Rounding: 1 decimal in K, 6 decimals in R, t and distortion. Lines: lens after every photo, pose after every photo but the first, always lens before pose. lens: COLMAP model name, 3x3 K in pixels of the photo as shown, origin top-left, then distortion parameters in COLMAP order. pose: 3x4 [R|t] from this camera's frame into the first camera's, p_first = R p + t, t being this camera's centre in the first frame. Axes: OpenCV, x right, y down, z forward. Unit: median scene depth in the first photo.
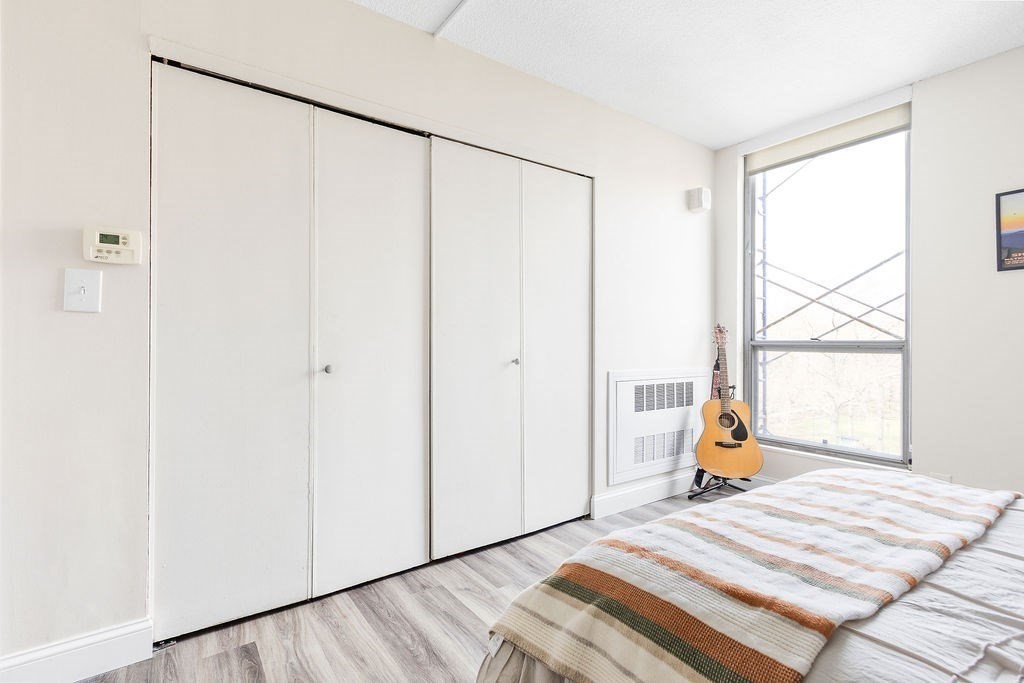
lens RADIAL K [[466.7, 0, 468.9], [0, 466.7, 343.1], [0, 0, 1]] dist [0.000710, -0.003177]
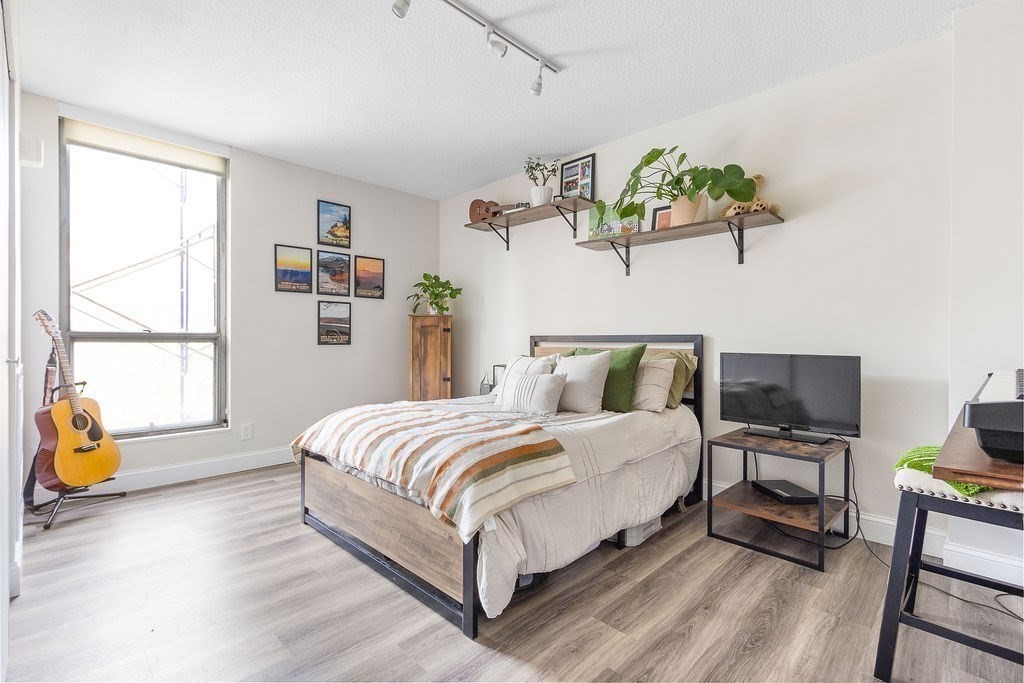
lens RADIAL K [[466.7, 0, 510.8], [0, 466.7, 339.3], [0, 0, 1]] dist [0.000710, -0.003177]
pose [[-0.225726, -0.002943, 0.974186, -0.482582], [-0.005480, 0.999983, 0.001751, 0.004817], [-0.974175, -0.004943, -0.225738, 0.416684]]
